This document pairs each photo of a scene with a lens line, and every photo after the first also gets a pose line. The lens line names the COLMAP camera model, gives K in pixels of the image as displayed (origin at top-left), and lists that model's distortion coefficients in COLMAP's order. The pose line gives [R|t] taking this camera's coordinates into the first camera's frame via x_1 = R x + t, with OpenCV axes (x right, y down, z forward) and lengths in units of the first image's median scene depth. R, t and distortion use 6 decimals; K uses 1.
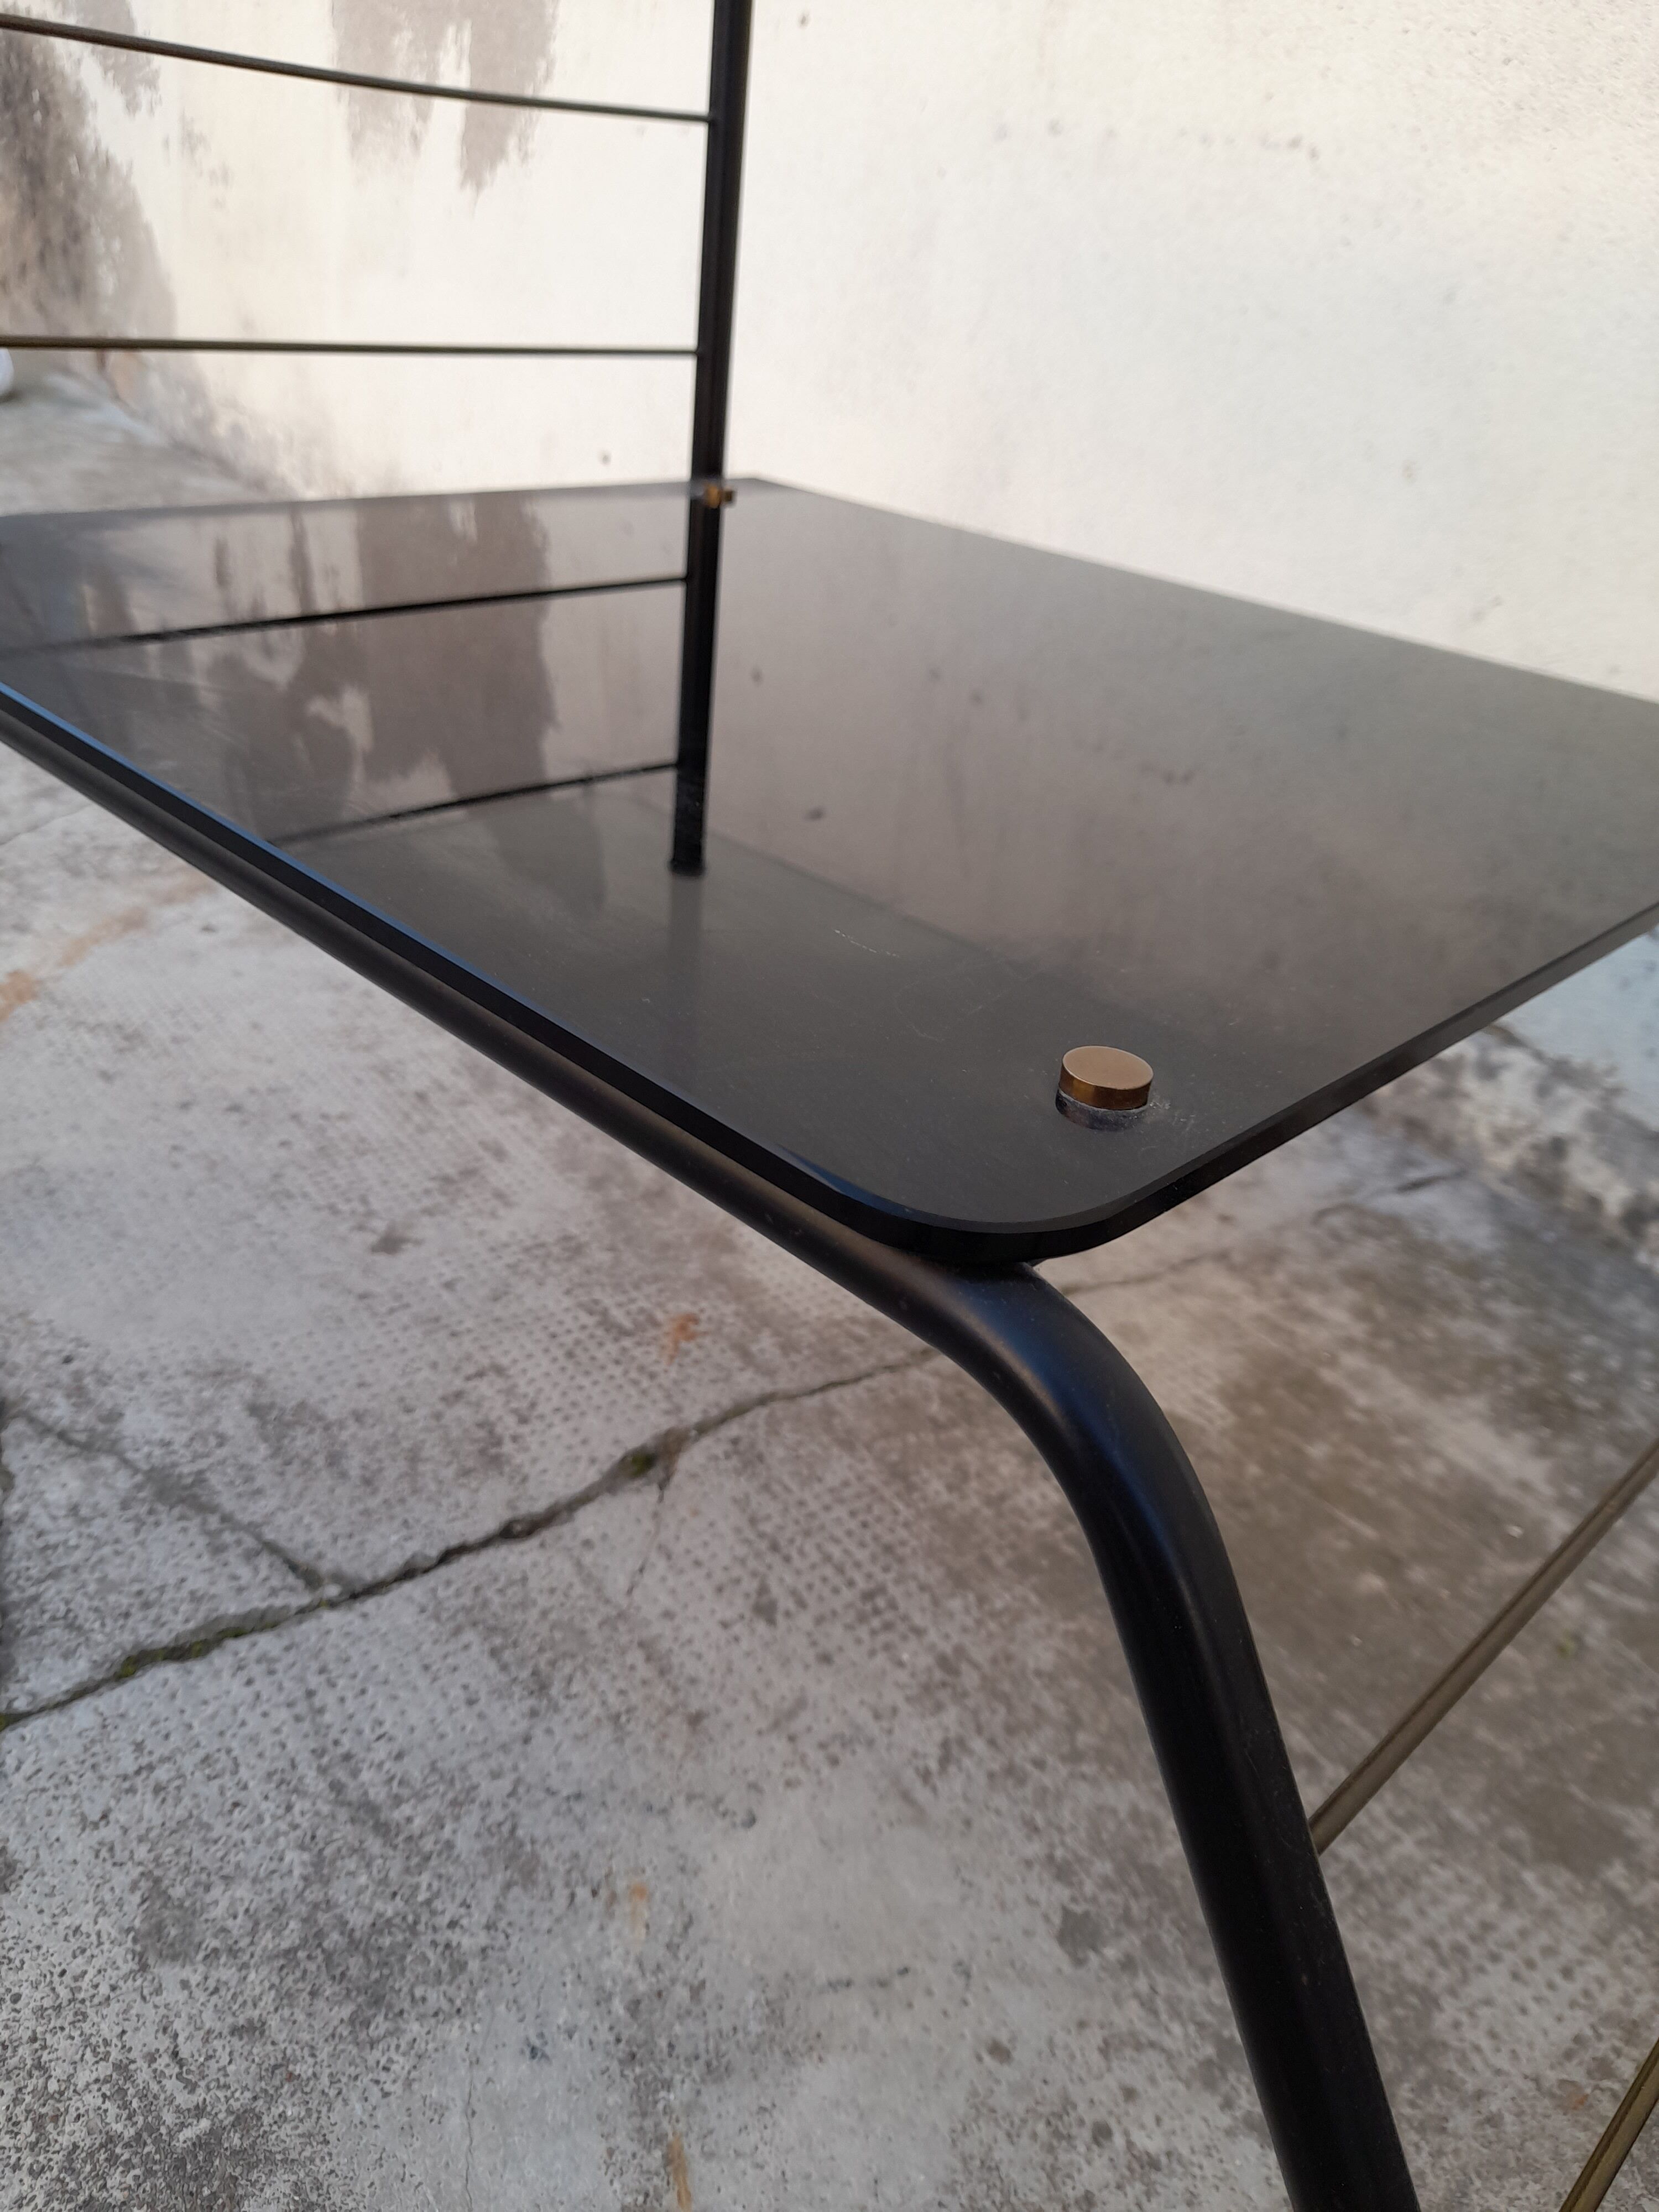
lens RADIAL K [[1642.7, 0, 797.1], [0, 1642.7, 1127.5], [0, 0, 1]] dist [0.030466, -0.026447]
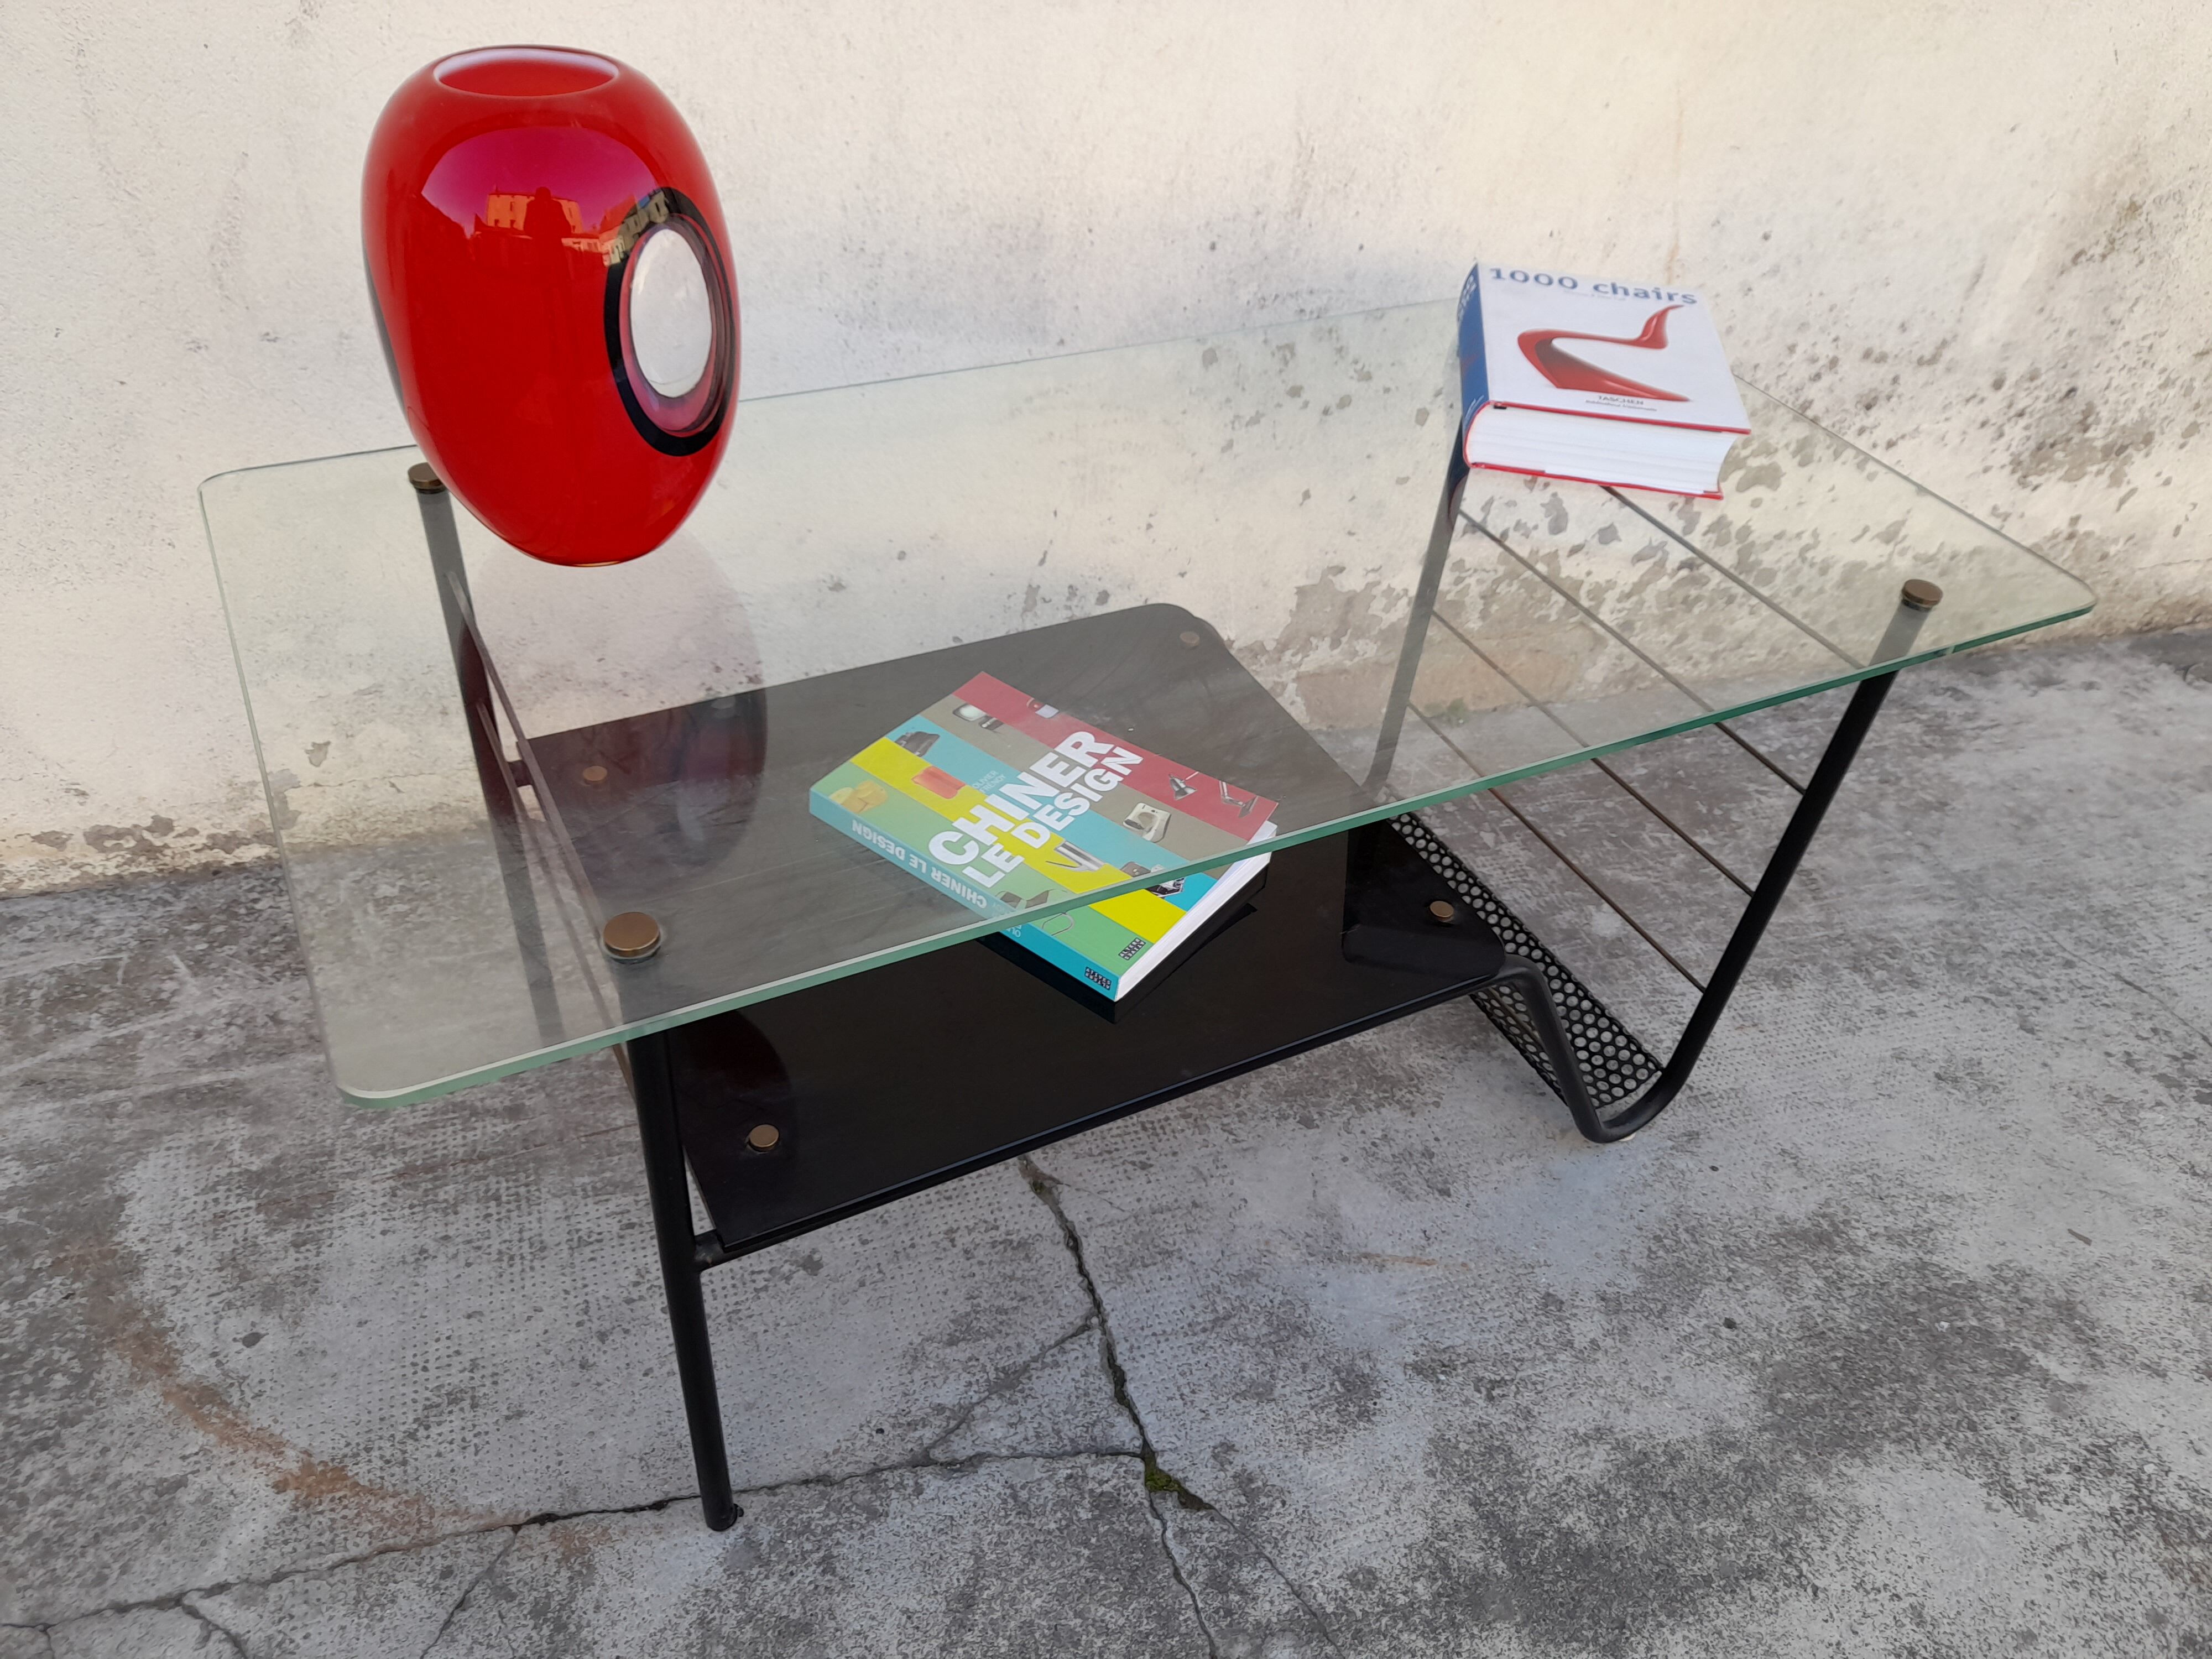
lens RADIAL K [[1642.7, 0, 1125.1], [0, 1642.7, 855.3], [0, 0, 1]] dist [0.030466, -0.026447]
pose [[0.288926, -0.675374, 0.678521, -1.185843], [0.412389, 0.727422, 0.548446, -1.184798], [-0.863977, 0.121355, 0.488688, -0.131316]]
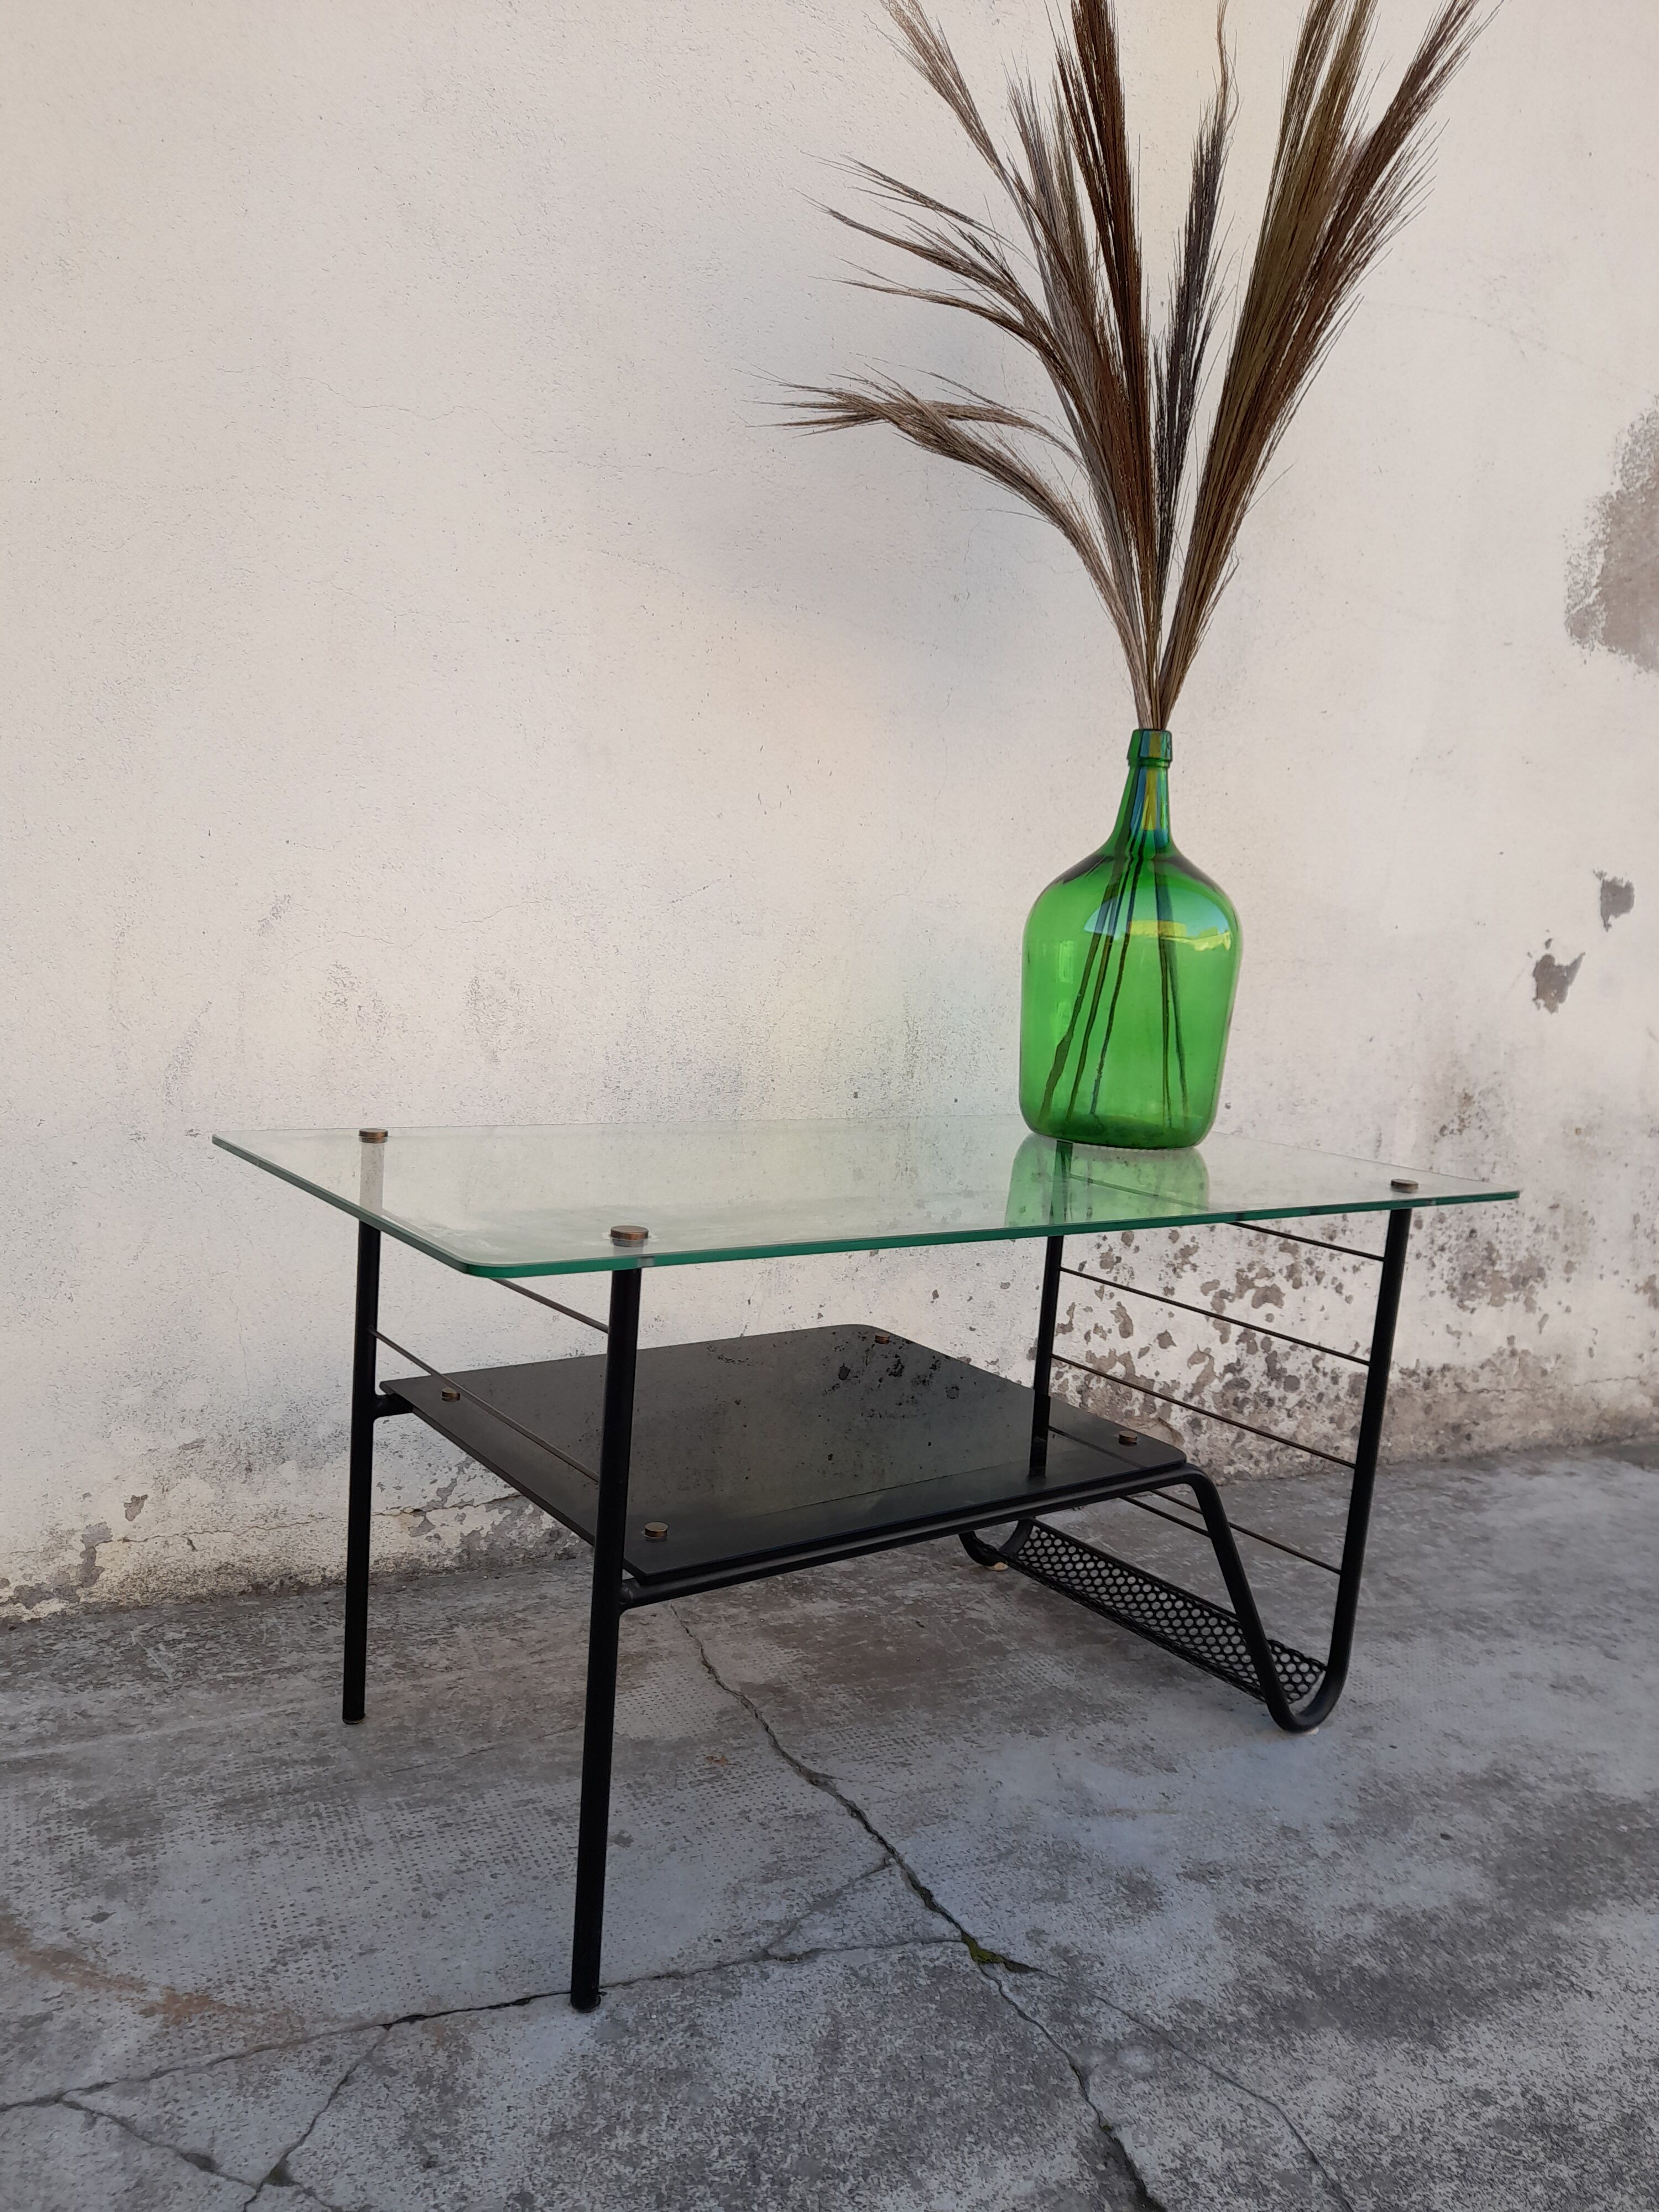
lens RADIAL K [[1642.7, 0, 828.1], [0, 1642.7, 1080.8], [0, 0, 1]] dist [0.030466, -0.026447]
pose [[0.147289, -0.182460, 0.972118, -2.118507], [0.437752, 0.893365, 0.101353, -0.873119], [-0.886950, 0.410618, 0.211455, 0.132811]]
